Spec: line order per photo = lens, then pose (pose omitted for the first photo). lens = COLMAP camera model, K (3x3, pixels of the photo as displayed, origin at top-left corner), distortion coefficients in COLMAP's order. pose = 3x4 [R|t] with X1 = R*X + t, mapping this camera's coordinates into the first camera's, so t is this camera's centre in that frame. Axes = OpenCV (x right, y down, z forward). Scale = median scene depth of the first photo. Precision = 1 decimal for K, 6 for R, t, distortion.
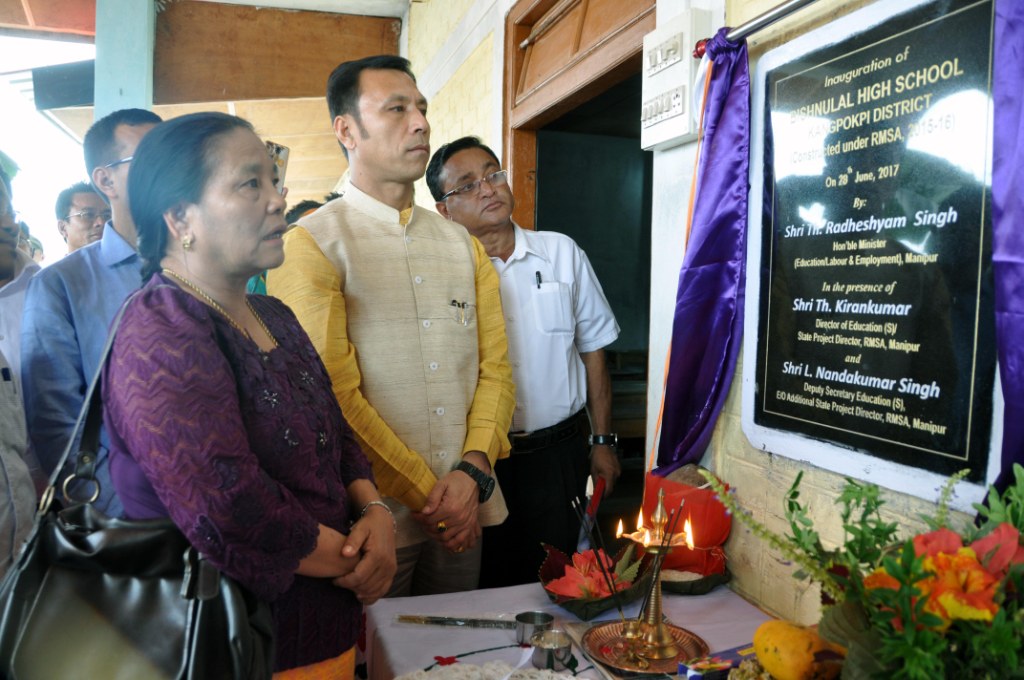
lens RADIAL K [[858.7, 0, 515.0], [0, 858.7, 345.3], [0, 0, 1]] dist [-0.099217, 0.084627]
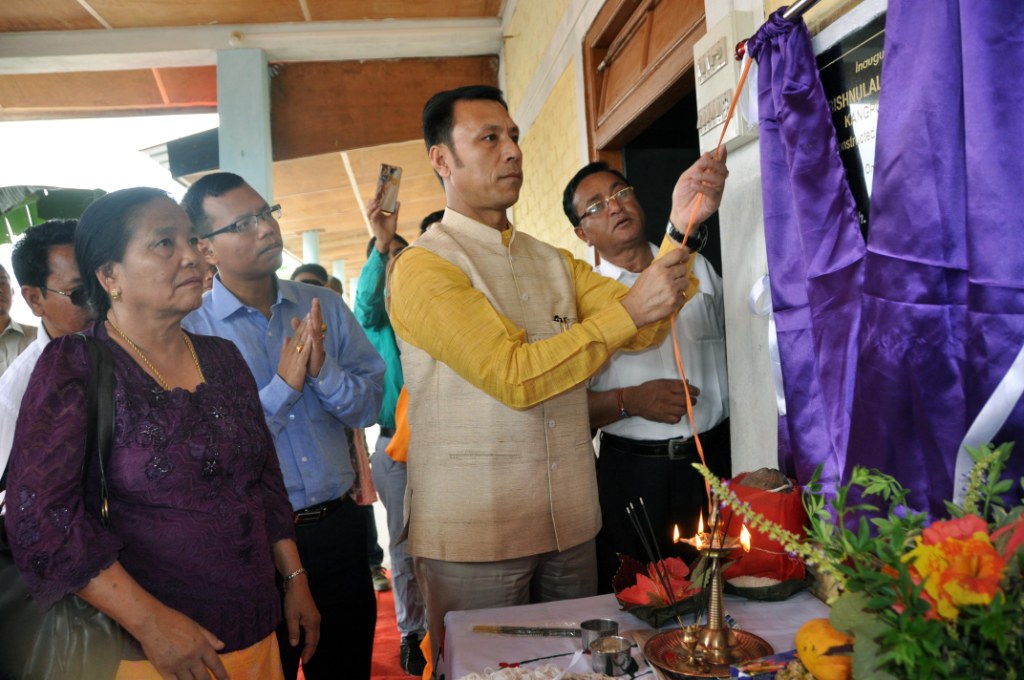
lens RADIAL K [[858.7, 0, 510.8], [0, 858.7, 339.0], [0, 0, 1]] dist [-0.099217, 0.084627]
pose [[0.982158, -0.071085, -0.174103, 0.102769], [0.064480, 0.996979, -0.043312, 0.015473], [0.176656, 0.031313, 0.983774, -0.020227]]
